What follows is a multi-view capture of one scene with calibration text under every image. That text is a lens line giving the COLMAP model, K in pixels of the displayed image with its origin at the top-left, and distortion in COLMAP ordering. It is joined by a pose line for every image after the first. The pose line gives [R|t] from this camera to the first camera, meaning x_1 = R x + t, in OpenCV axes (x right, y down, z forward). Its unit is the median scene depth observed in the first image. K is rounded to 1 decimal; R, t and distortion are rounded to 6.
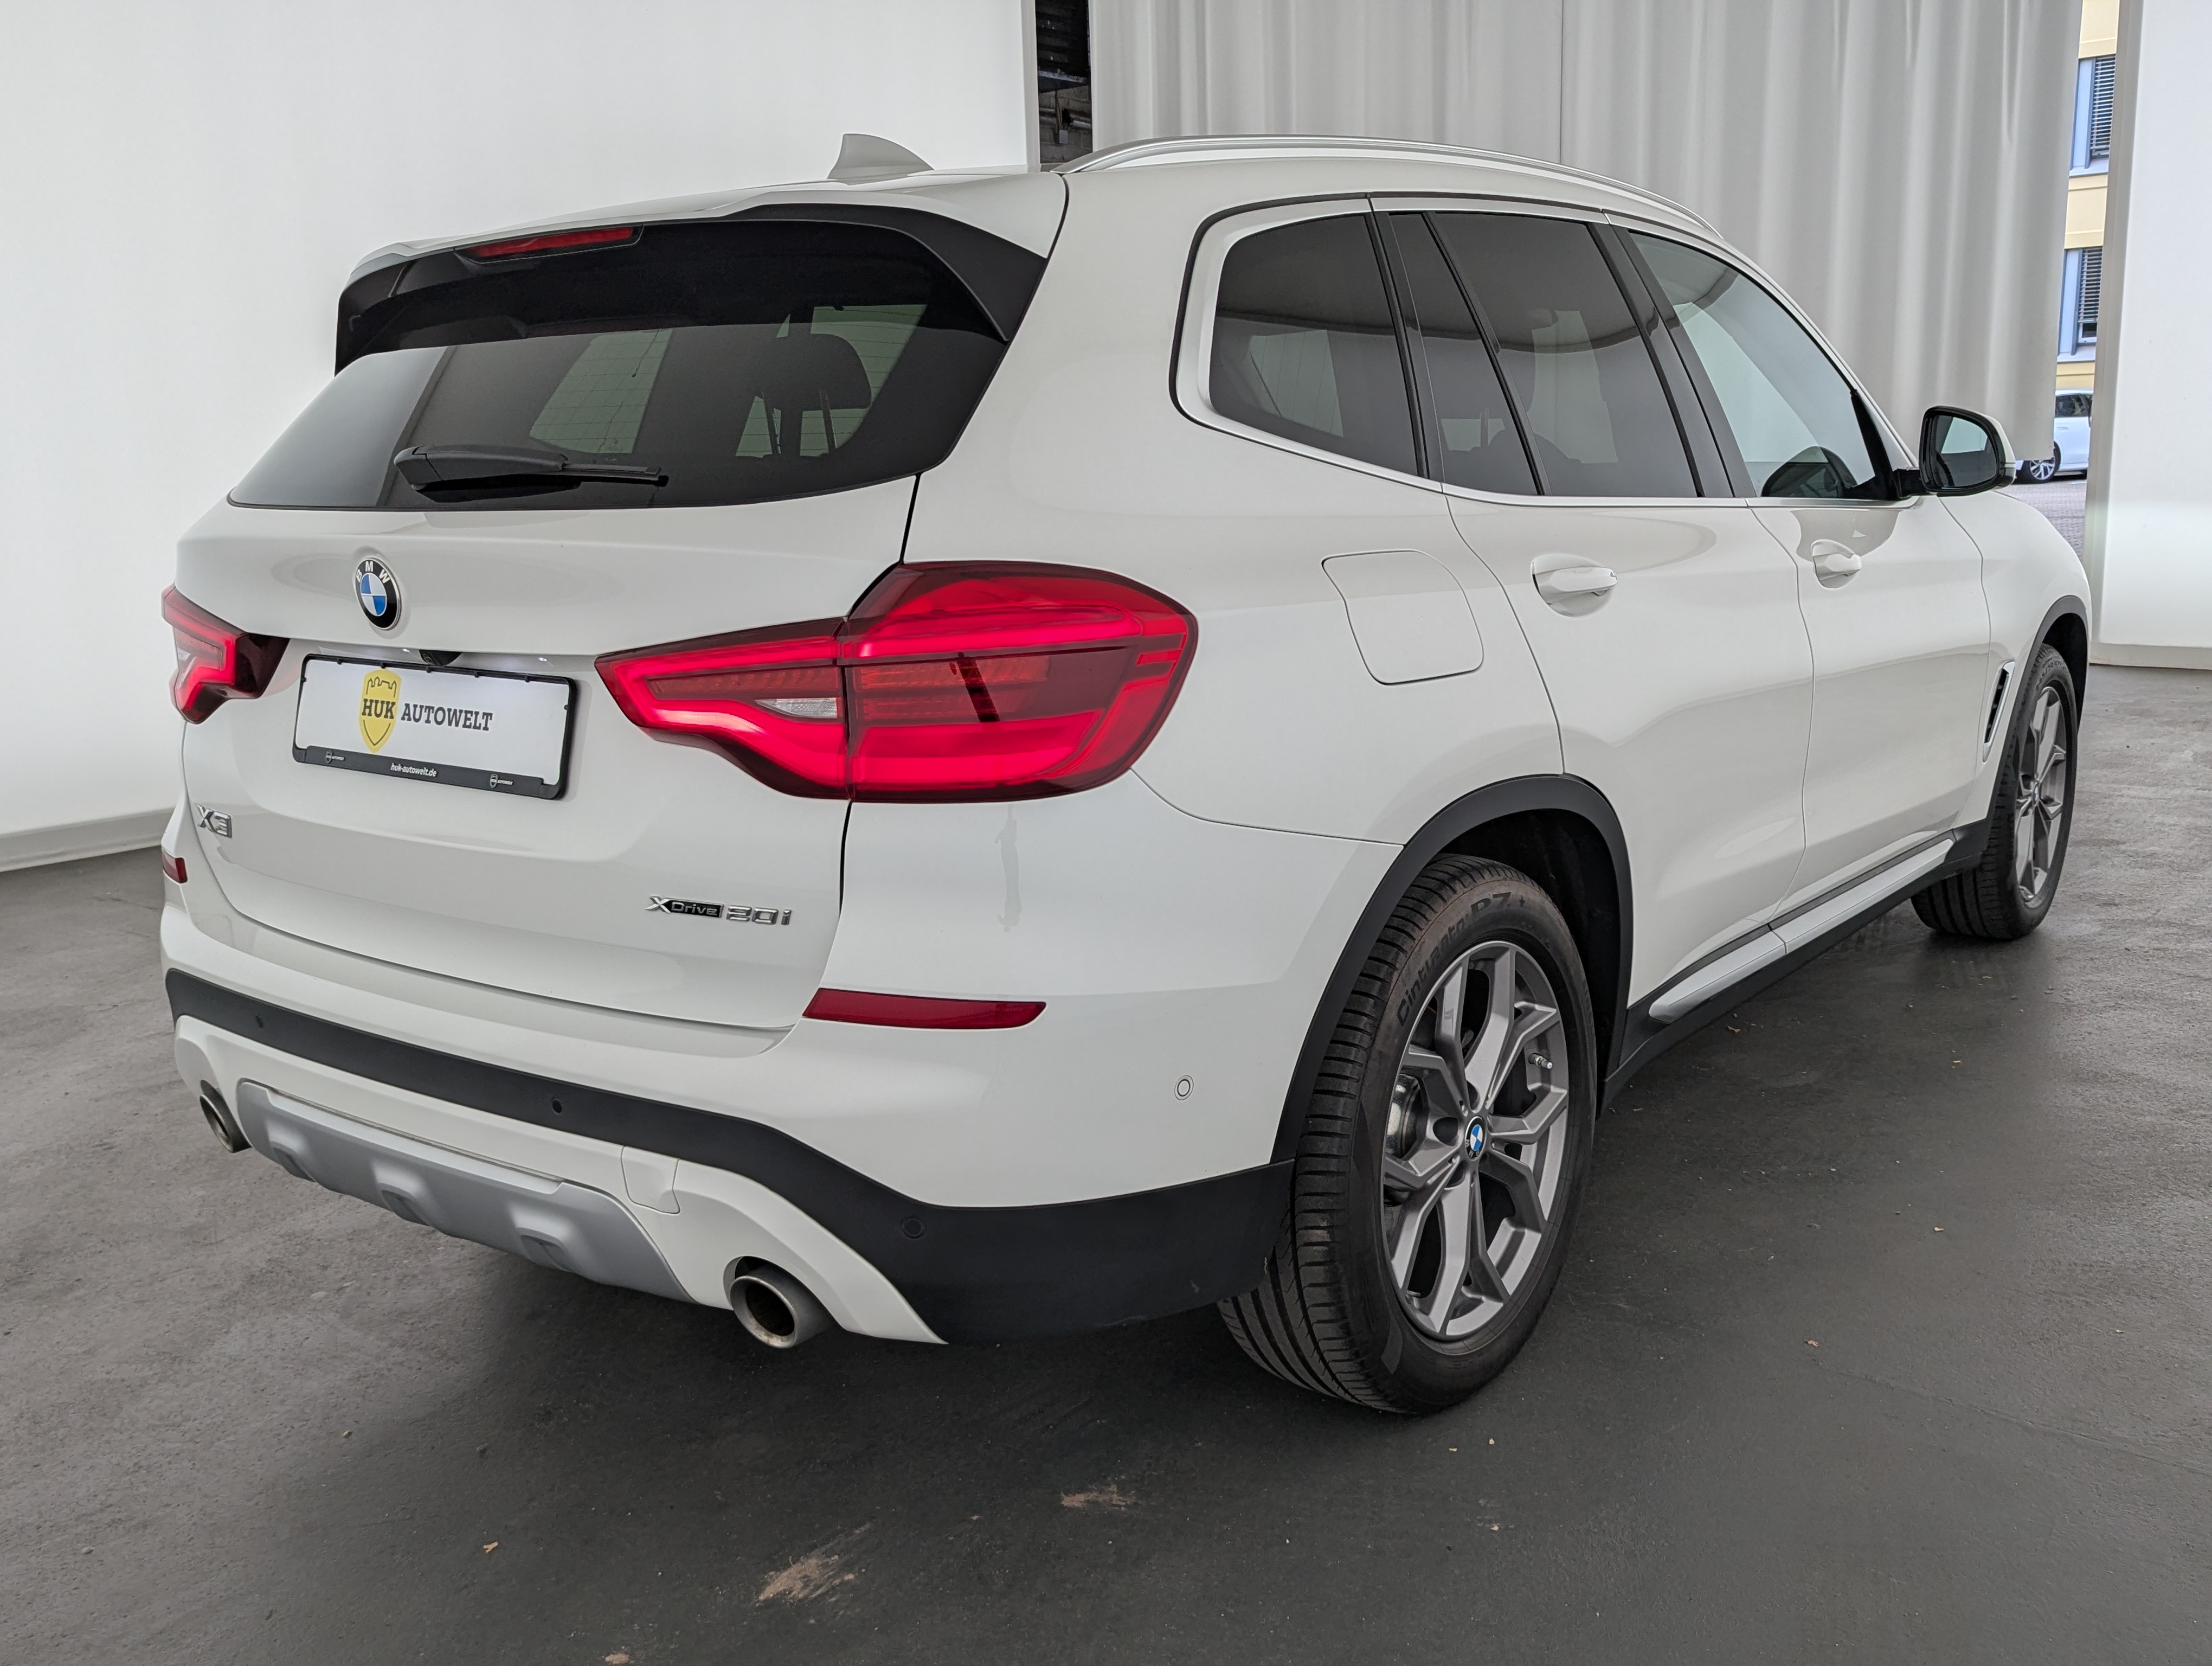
lens RADIAL K [[2003.0, 0, 1106.0], [0, 2003.0, 833.0], [0, 0, 1]] dist [0.000220, -0.008327]
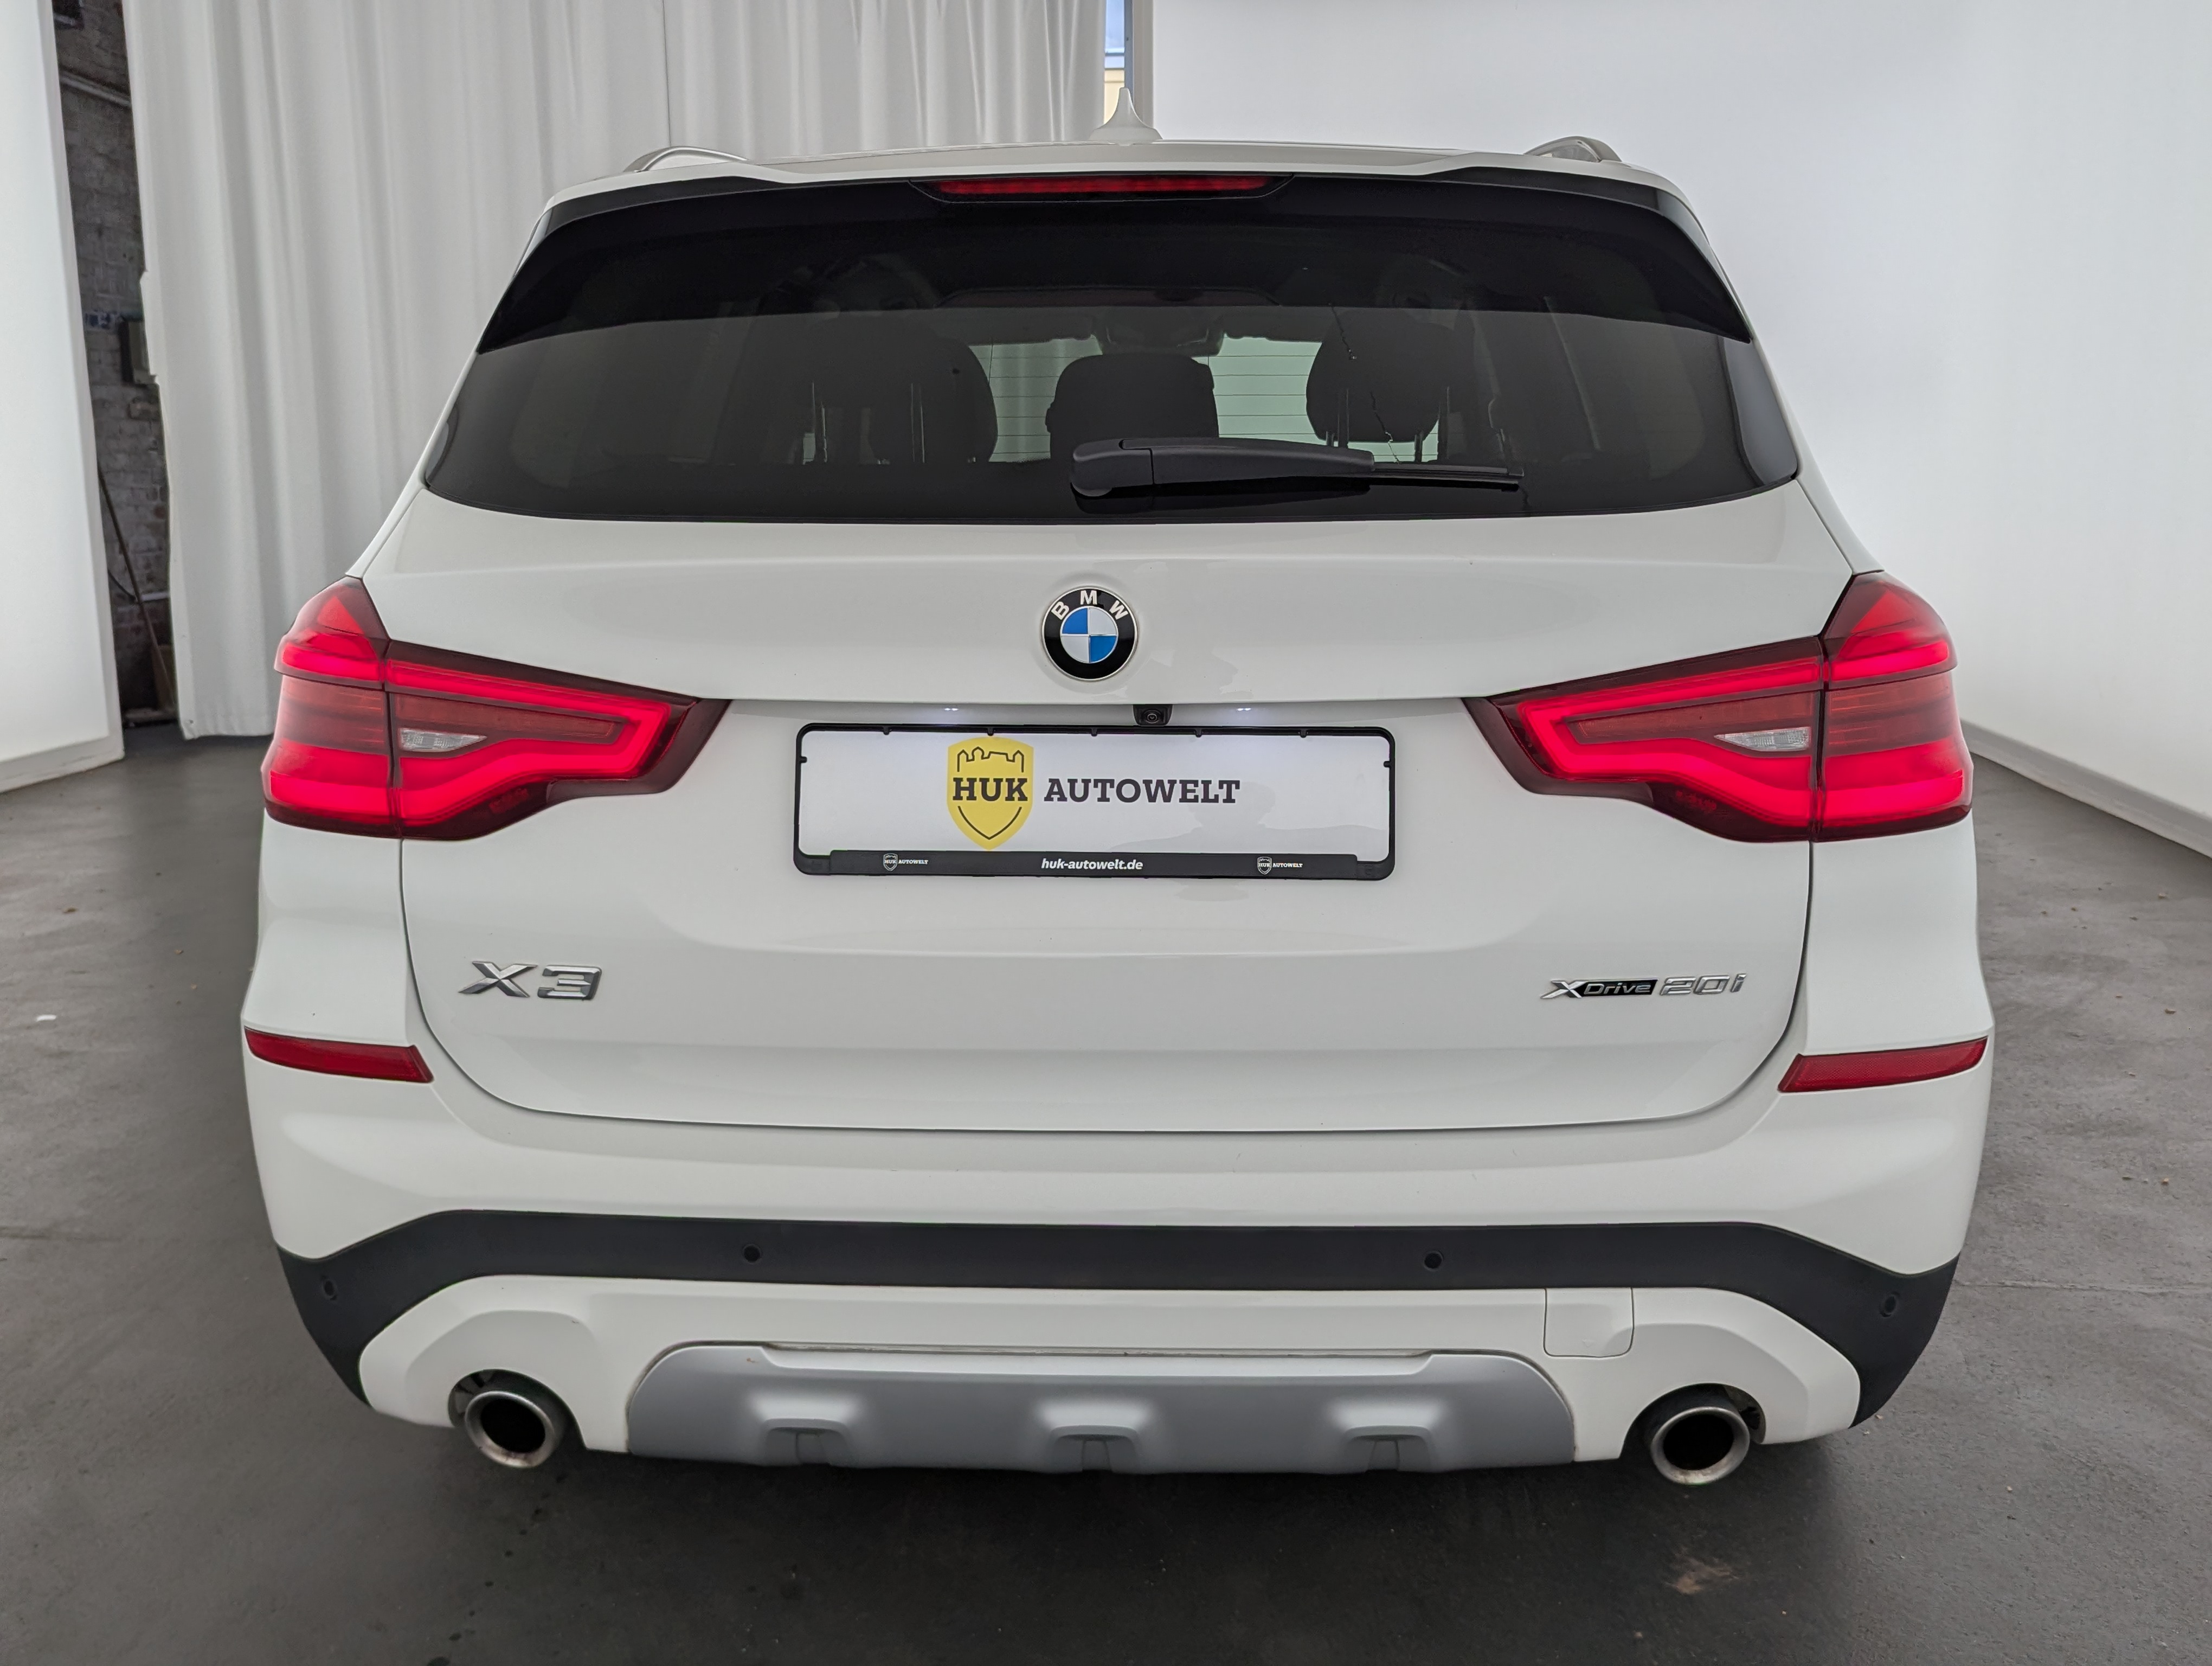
lens RADIAL K [[1991.8, 0, 1100.8], [0, 1991.8, 799.5], [0, 0, 1]] dist [0.047159, -0.023700]
pose [[0.828903, -0.077728, 0.553966, -0.778273], [0.095438, 0.995430, -0.003135, -0.054785], [-0.551191, 0.055468, 0.832533, 0.380559]]
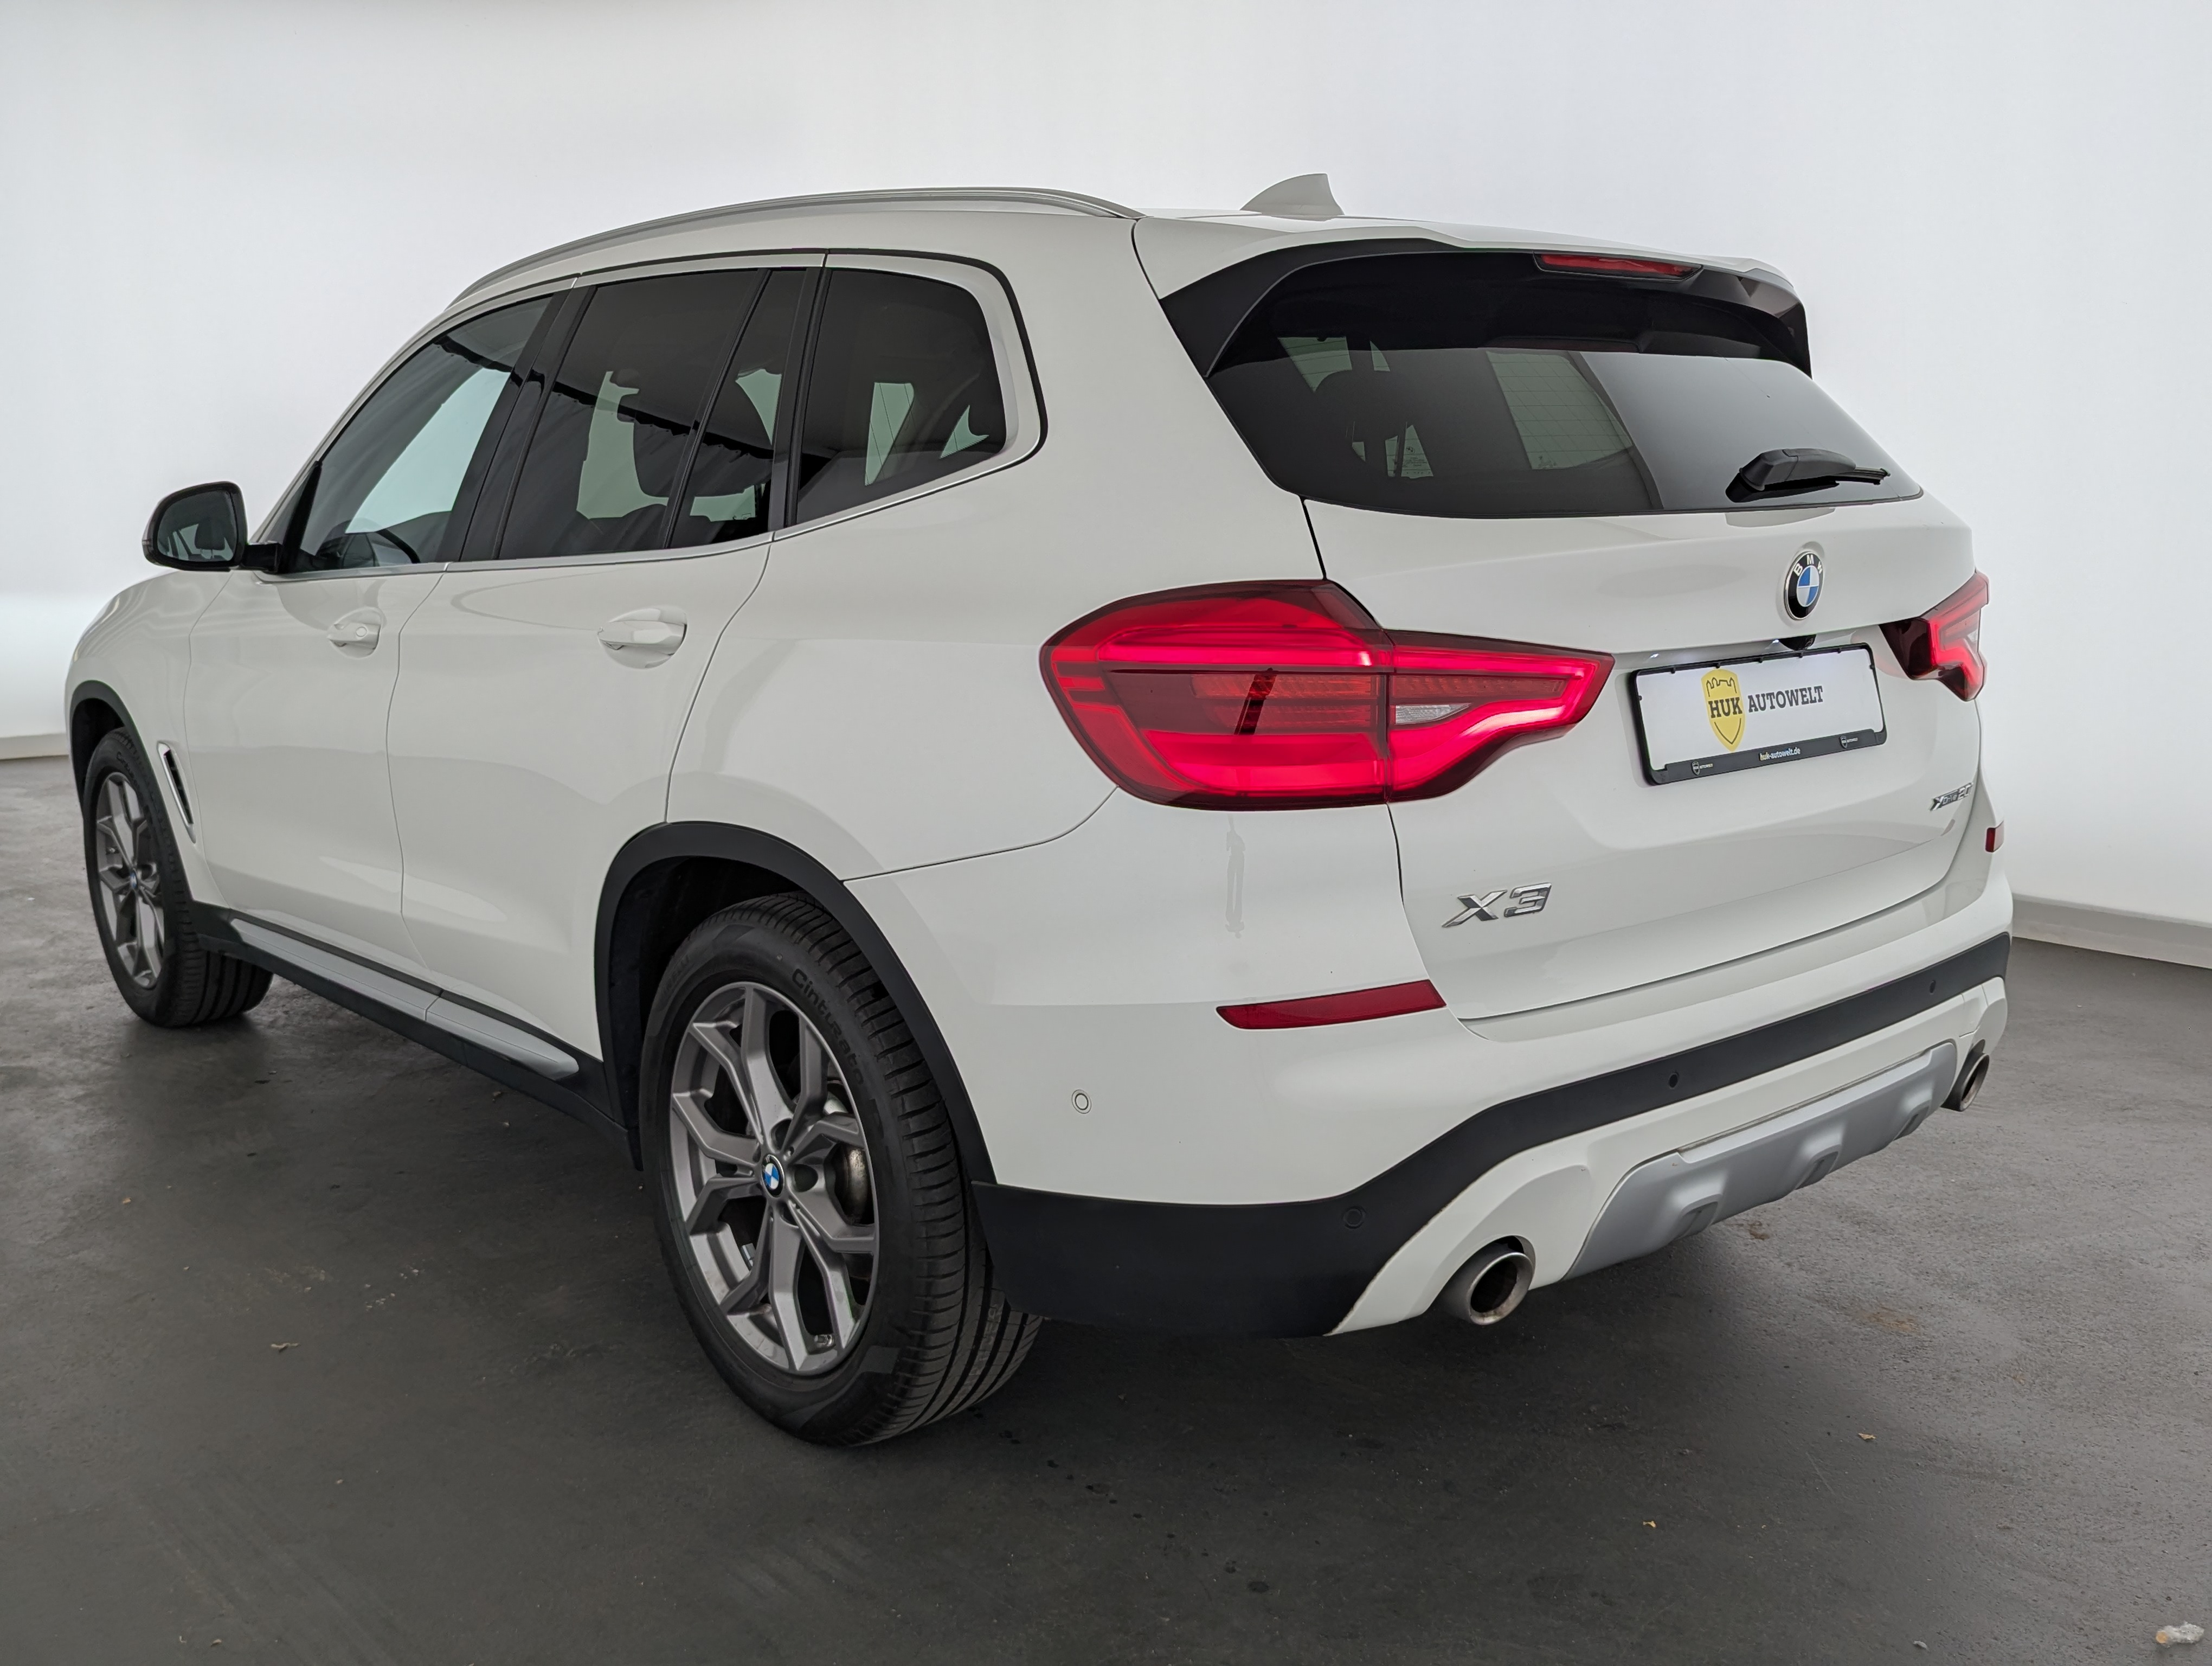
lens RADIAL K [[2098.0, 0, 979.4], [0, 2098.0, 822.5], [0, 0, 1]] dist [0.003530, 0.000516]
pose [[0.238346, -0.141777, 0.960776, -1.551562], [0.204838, 0.974371, 0.092967, -0.190071], [-0.949333, 0.174645, 0.261278, 1.147691]]
